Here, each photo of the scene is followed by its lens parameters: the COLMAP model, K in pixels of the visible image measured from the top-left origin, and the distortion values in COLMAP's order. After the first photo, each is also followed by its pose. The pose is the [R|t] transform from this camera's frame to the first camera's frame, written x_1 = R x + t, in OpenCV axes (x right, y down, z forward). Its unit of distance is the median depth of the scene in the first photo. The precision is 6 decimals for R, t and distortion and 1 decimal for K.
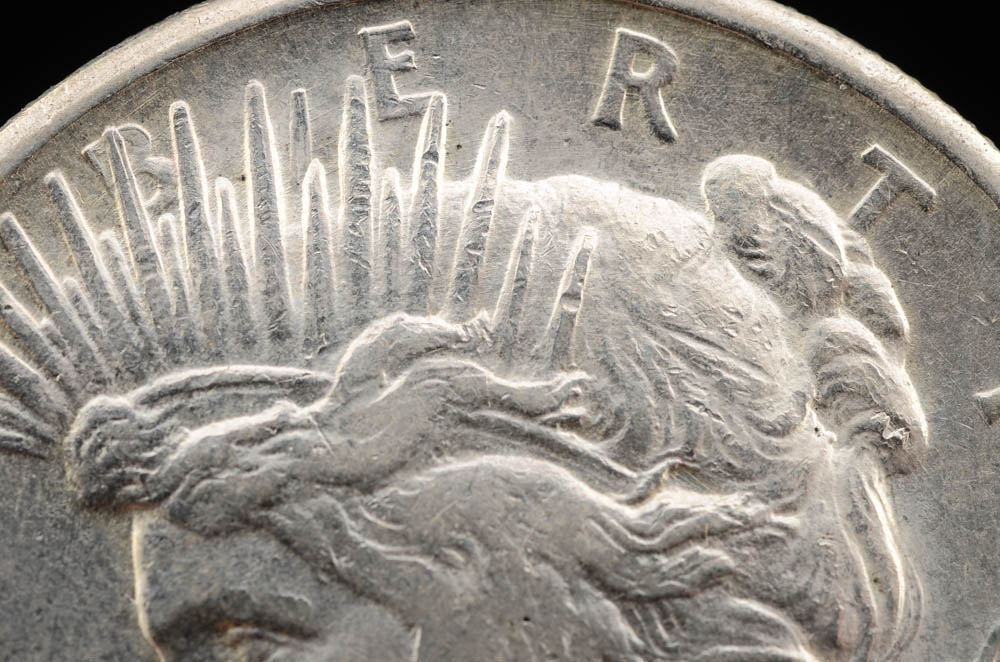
lens RADIAL K [[2640.4, 0, 498.6], [0, 2640.4, 329.2], [0, 0, 1]] dist [-0.006407, 0.000000]
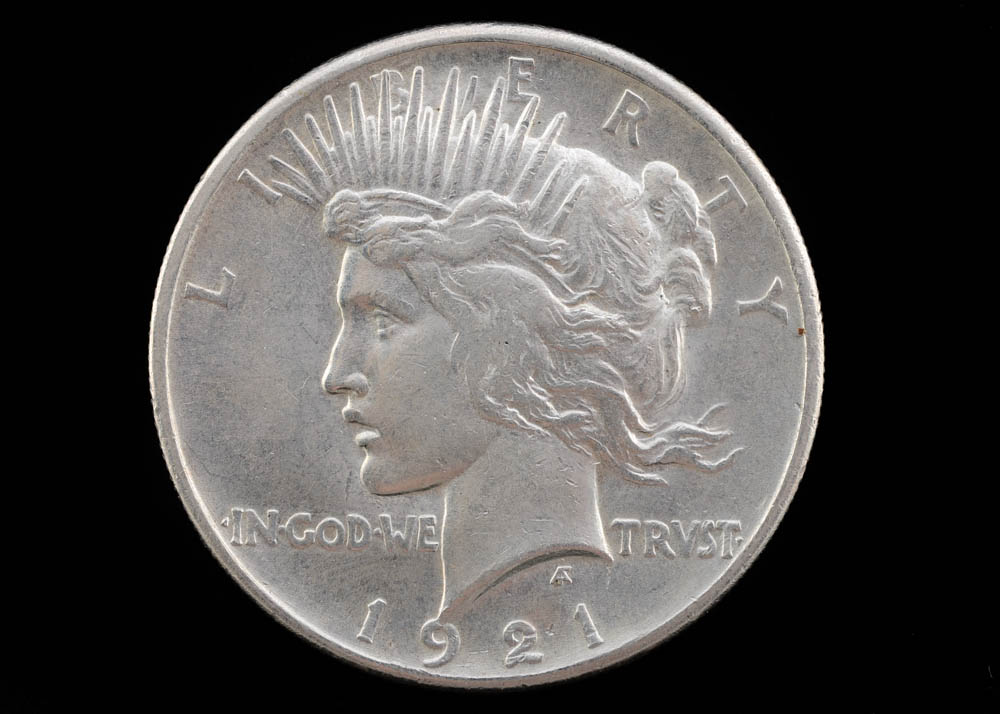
lens RADIAL K [[2737.2, 0, 501.3], [0, 2737.2, 358.5], [0, 0, 1]] dist [0.122793, 0.000000]
pose [[0.956030, 0.279444, -0.088980, 0.207460], [-0.273746, 0.959171, 0.071088, -0.035825], [0.105212, -0.043604, 0.993493, -1.219956]]
